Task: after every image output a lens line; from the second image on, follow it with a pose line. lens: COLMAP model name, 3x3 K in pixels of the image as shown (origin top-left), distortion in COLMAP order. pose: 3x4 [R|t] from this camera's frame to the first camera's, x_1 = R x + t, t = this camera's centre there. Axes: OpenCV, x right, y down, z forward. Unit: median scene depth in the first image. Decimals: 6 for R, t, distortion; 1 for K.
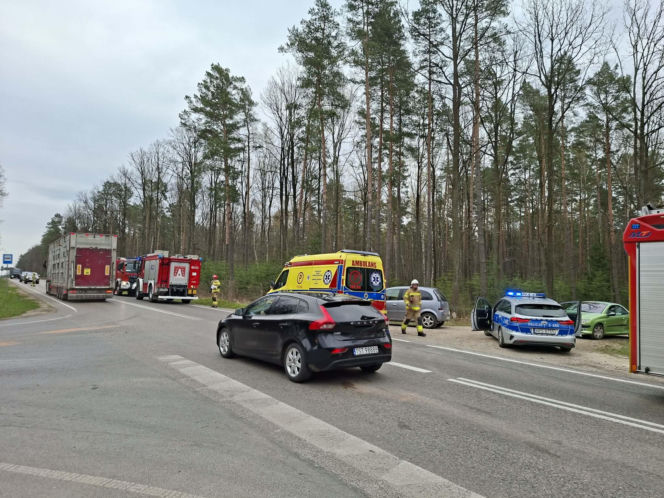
lens RADIAL K [[454.7, 0, 333.6], [0, 454.7, 246.3], [0, 0, 1]] dist [0.128713, -0.167589]
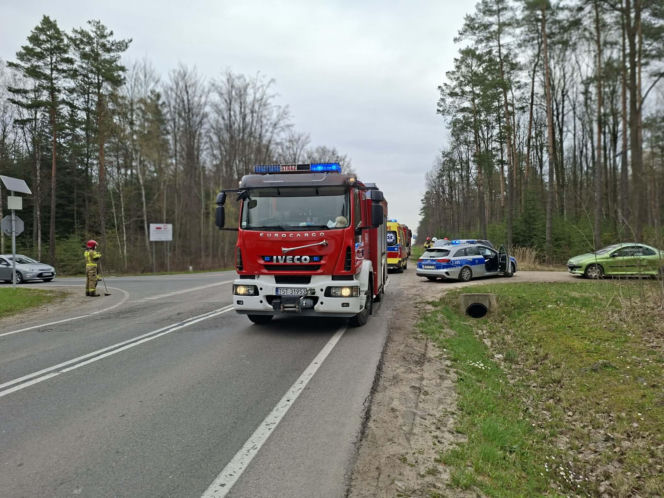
lens RADIAL K [[458.5, 0, 337.2], [0, 458.5, 247.5], [0, 0, 1]] dist [0.104451, -0.111447]
pose [[0.699115, -0.045398, -0.713566, 0.426370], [0.105654, 0.993586, 0.040300, 0.010721], [0.707160, -0.103566, 0.699428, -0.070970]]
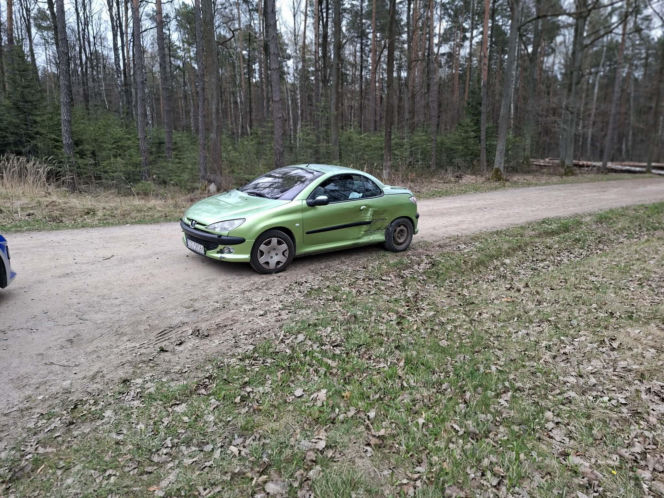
lens RADIAL K [[457.4, 0, 331.6], [0, 457.4, 245.3], [0, 0, 1]] dist [0.096774, -0.099812]
pose [[0.984665, -0.052983, 0.166214, 0.255927], [0.001944, 0.956039, 0.293234, 0.034449], [-0.174444, -0.288415, 0.941481, 0.304543]]
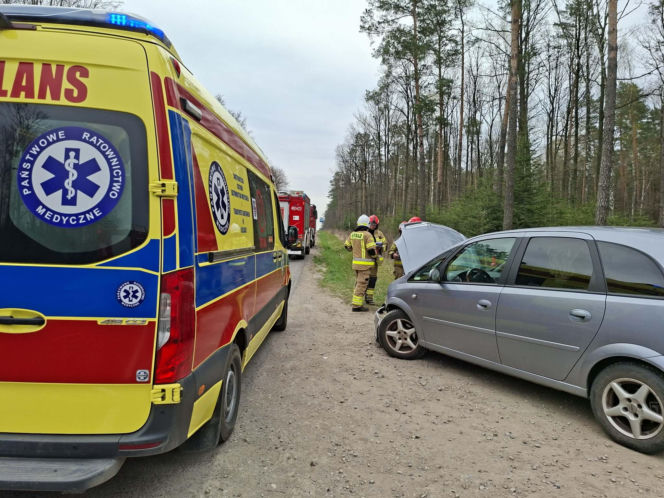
lens RADIAL K [[455.7, 0, 332.0], [0, 455.7, 249.0], [0, 0, 1]] dist [0.099937, -0.102955]
pose [[0.822812, 0.005819, -0.568283, 0.102286], [0.059842, 0.993501, 0.096819, 0.035354], [0.565154, -0.113671, 0.817117, 0.378086]]
